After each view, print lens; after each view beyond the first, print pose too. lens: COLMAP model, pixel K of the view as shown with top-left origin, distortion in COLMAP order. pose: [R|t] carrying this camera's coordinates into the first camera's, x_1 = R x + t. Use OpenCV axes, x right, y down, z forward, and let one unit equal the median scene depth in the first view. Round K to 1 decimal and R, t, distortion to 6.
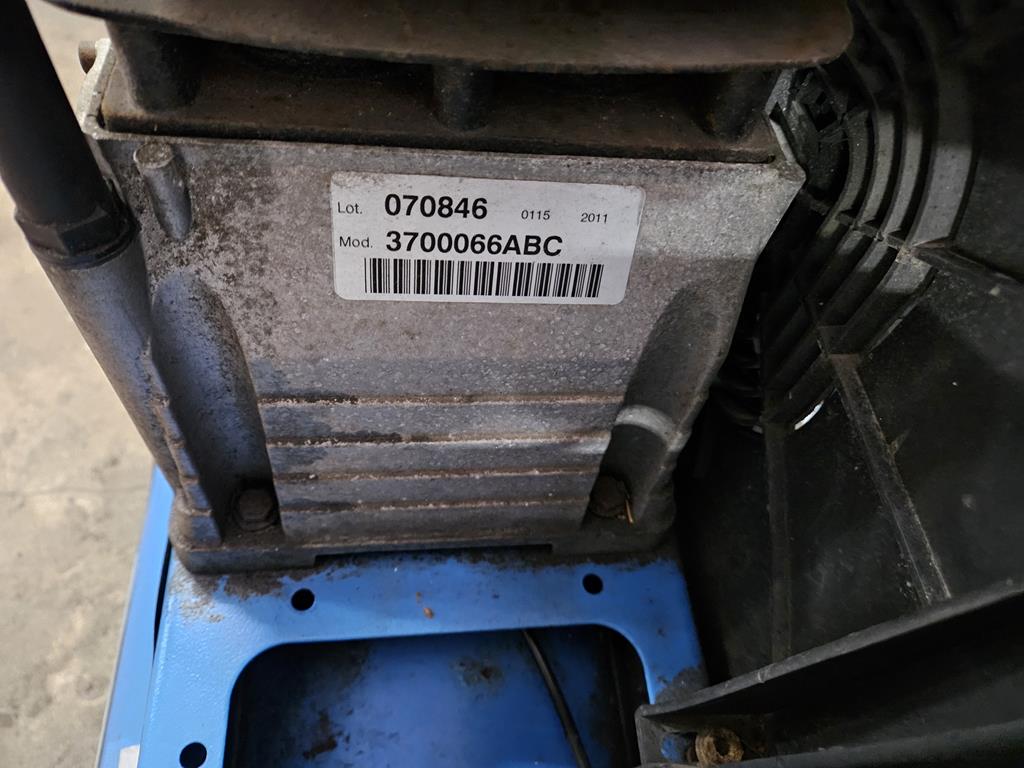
lens RADIAL K [[685.0, 0, 514.2], [0, 685.0, 373.7], [0, 0, 1]] dist [0.059996, -0.048031]
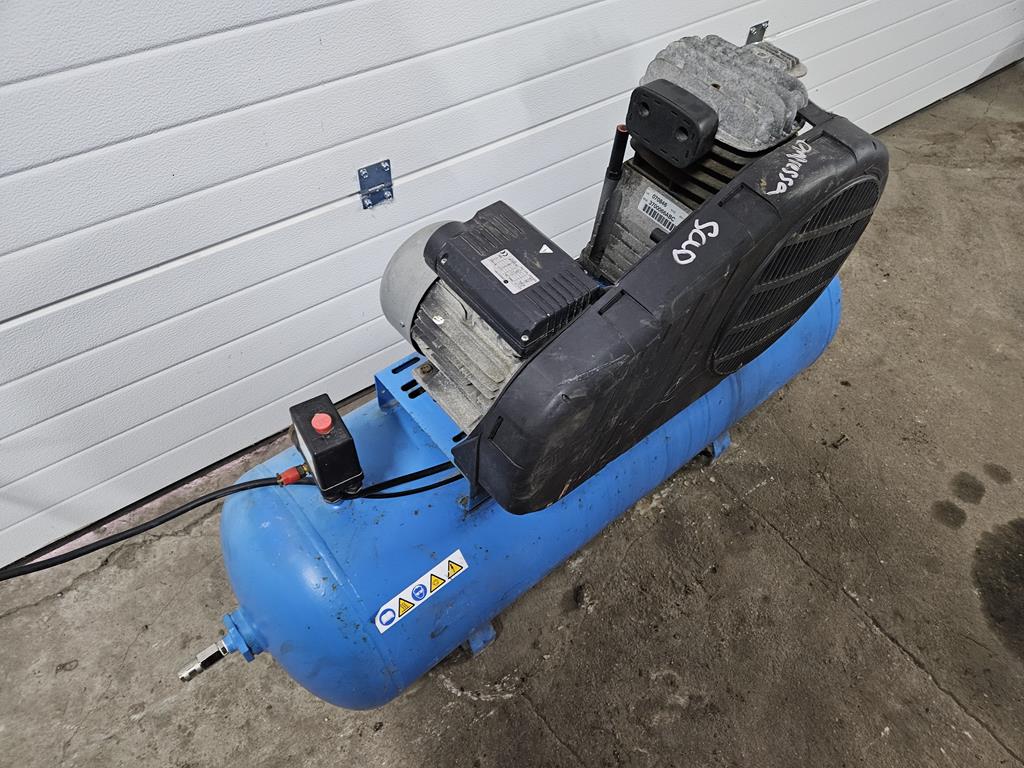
lens RADIAL K [[685.0, 0, 506.6], [0, 685.0, 386.5], [0, 0, 1]] dist [0.059996, -0.048031]
pose [[0.561874, 0.595332, -0.574350, 3.029272], [-0.678062, 0.729165, 0.092469, 1.081010], [0.473845, 0.337489, 0.813371, -3.311466]]
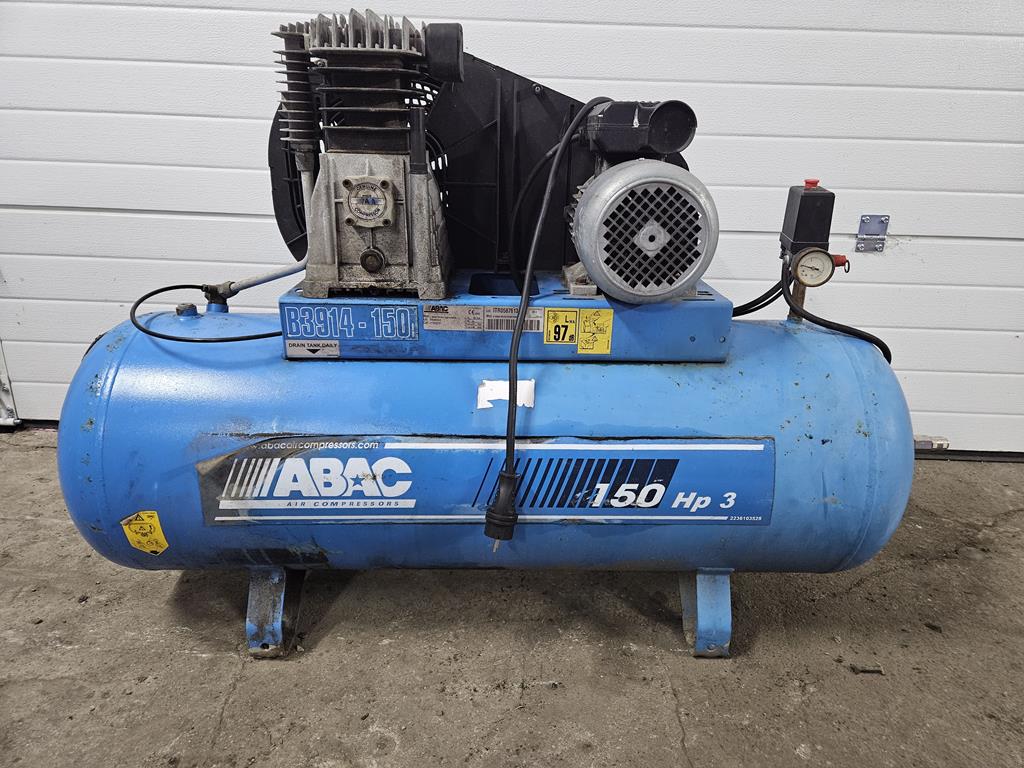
lens RADIAL K [[685.0, 0, 518.3], [0, 685.0, 373.5], [0, 0, 1]] dist [0.059996, -0.048031]
pose [[-0.044842, 0.211662, -0.976314, 5.854534], [-0.846924, 0.510258, 0.149521, -0.091556], [0.529820, 0.833568, 0.156381, 1.463043]]
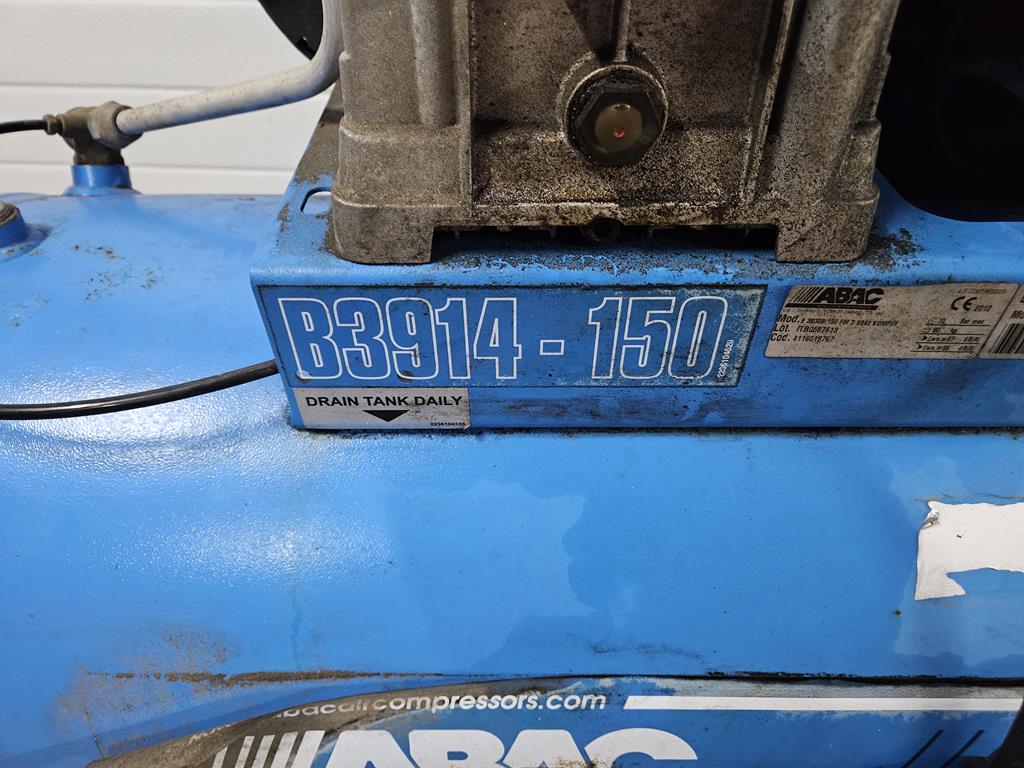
lens RADIAL K [[685.0, 0, 508.7], [0, 685.0, 379.0], [0, 0, 1]] dist [0.059996, -0.048031]
pose [[-0.067501, 0.570553, -0.818482, 2.207884], [-0.837118, 0.413952, 0.357599, 1.015562], [0.542842, 0.709304, 0.449678, 0.718928]]
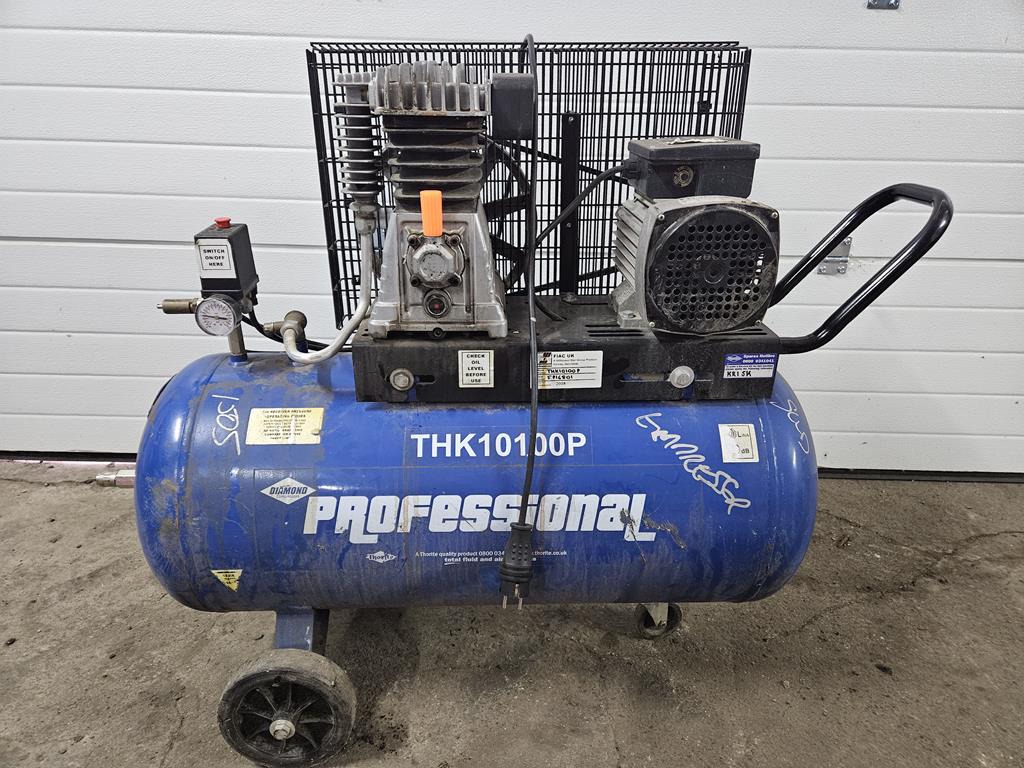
lens RADIAL K [[685.0, 0, 509.9], [0, 685.0, 384.0], [0, 0, 1]] dist [0.059996, -0.048031]
pose [[-0.041492, 0.245739, -0.968448, 5.590250], [-0.841473, 0.514011, 0.166480, -0.659835], [0.538703, 0.821830, 0.185456, 1.298283]]
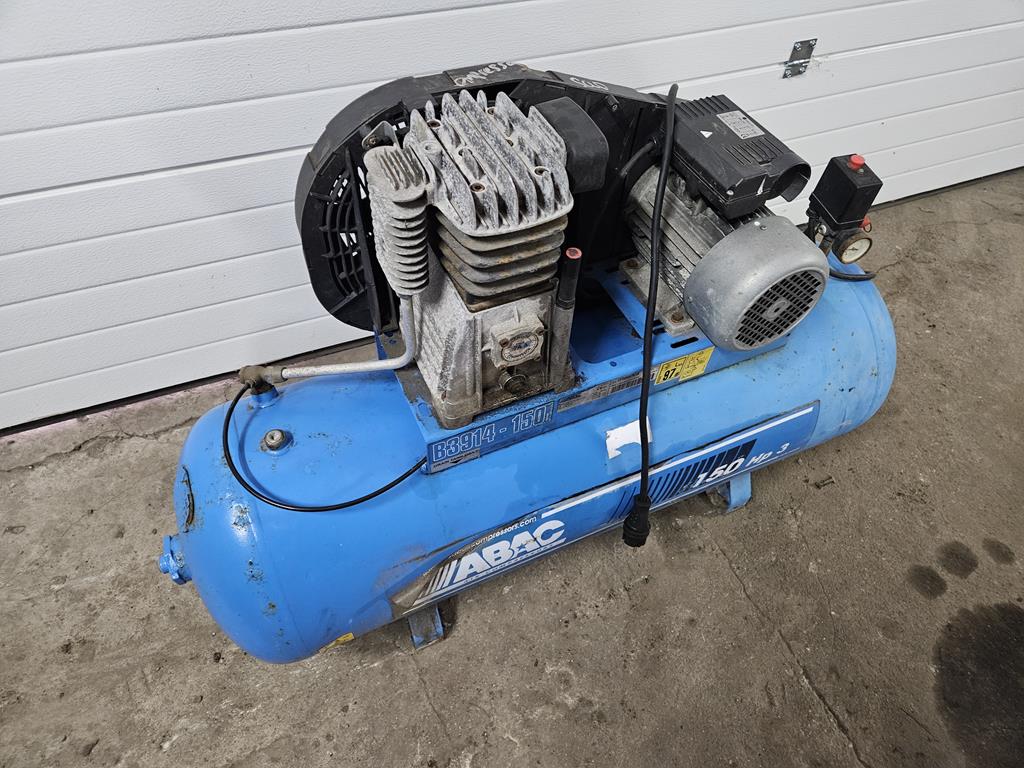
lens RADIAL K [[685.0, 0, 515.7], [0, 685.0, 371.5], [0, 0, 1]] dist [0.059996, -0.048031]
pose [[0.359371, 0.645233, -0.674186, 4.094203], [-0.780080, 0.604222, 0.162456, 0.290806], [0.512180, 0.467537, 0.720473, -2.344484]]
